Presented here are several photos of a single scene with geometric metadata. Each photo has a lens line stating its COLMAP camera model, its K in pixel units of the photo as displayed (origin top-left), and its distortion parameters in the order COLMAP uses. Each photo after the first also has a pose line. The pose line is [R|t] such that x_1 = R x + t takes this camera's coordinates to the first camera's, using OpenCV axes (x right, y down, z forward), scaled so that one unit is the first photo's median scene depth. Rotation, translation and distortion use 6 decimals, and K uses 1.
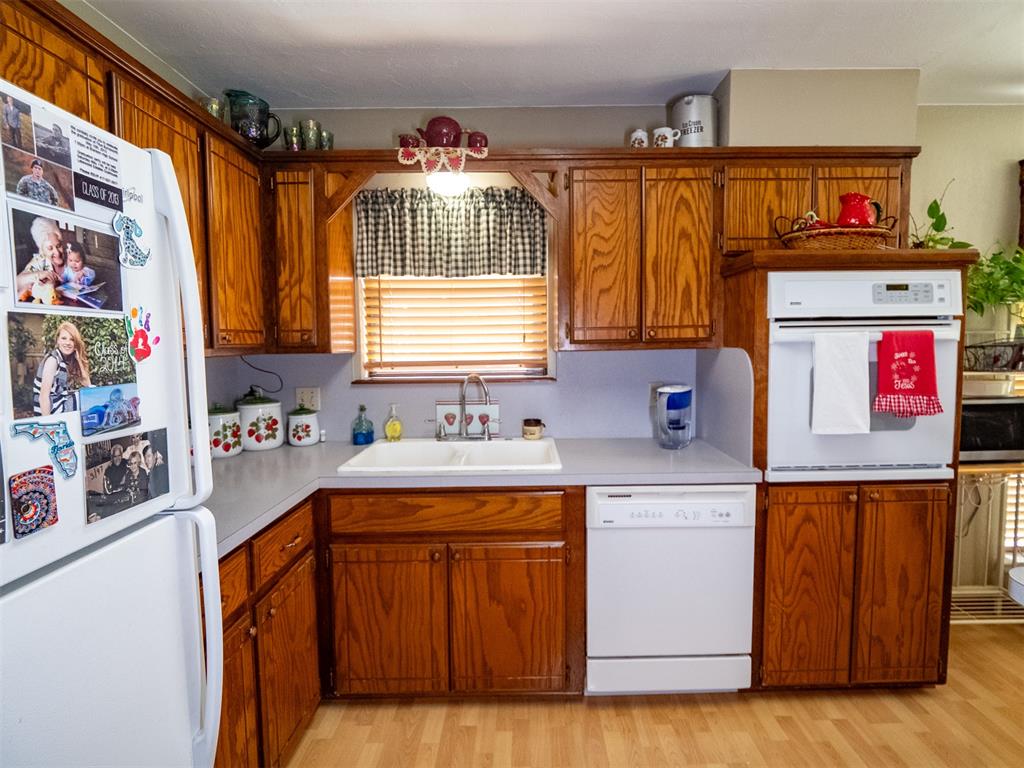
lens RADIAL K [[517.4, 0, 516.9], [0, 517.4, 381.5], [0, 0, 1]] dist [0.001652, -0.000034]
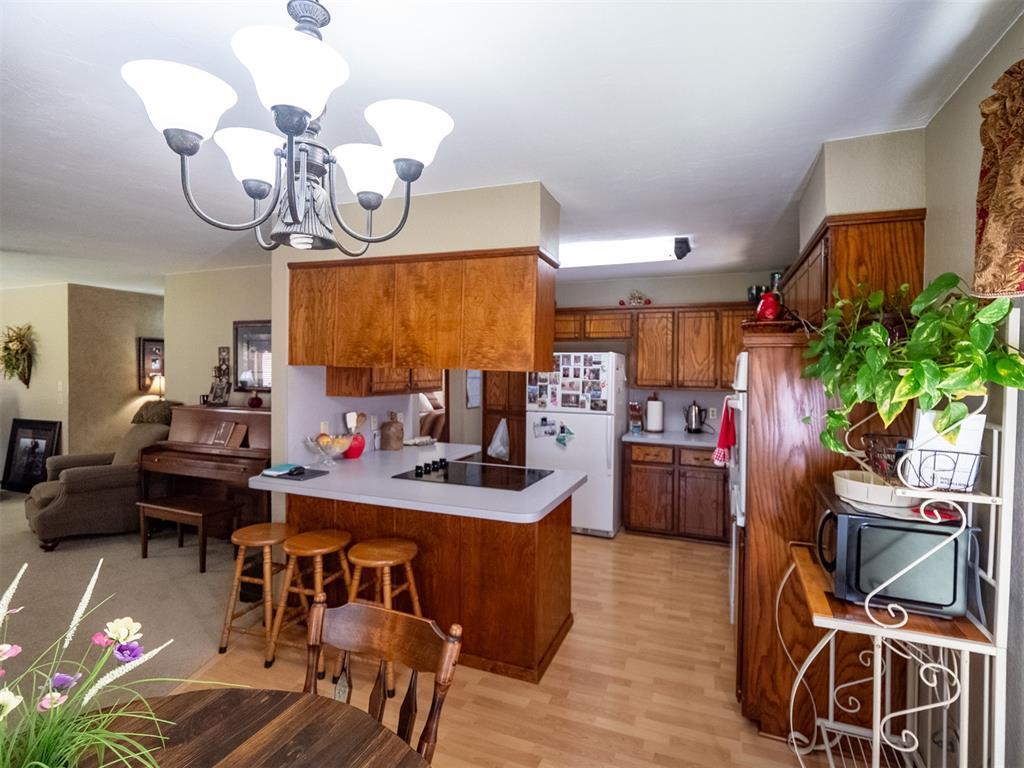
lens RADIAL K [[517.4, 0, 513.7], [0, 517.4, 378.6], [0, 0, 1]] dist [0.001652, -0.000034]
pose [[-0.382879, 0.031813, -0.923251, 5.680074], [-0.076280, 0.994905, 0.065916, -0.504178], [0.920644, 0.095664, -0.378502, 2.494883]]
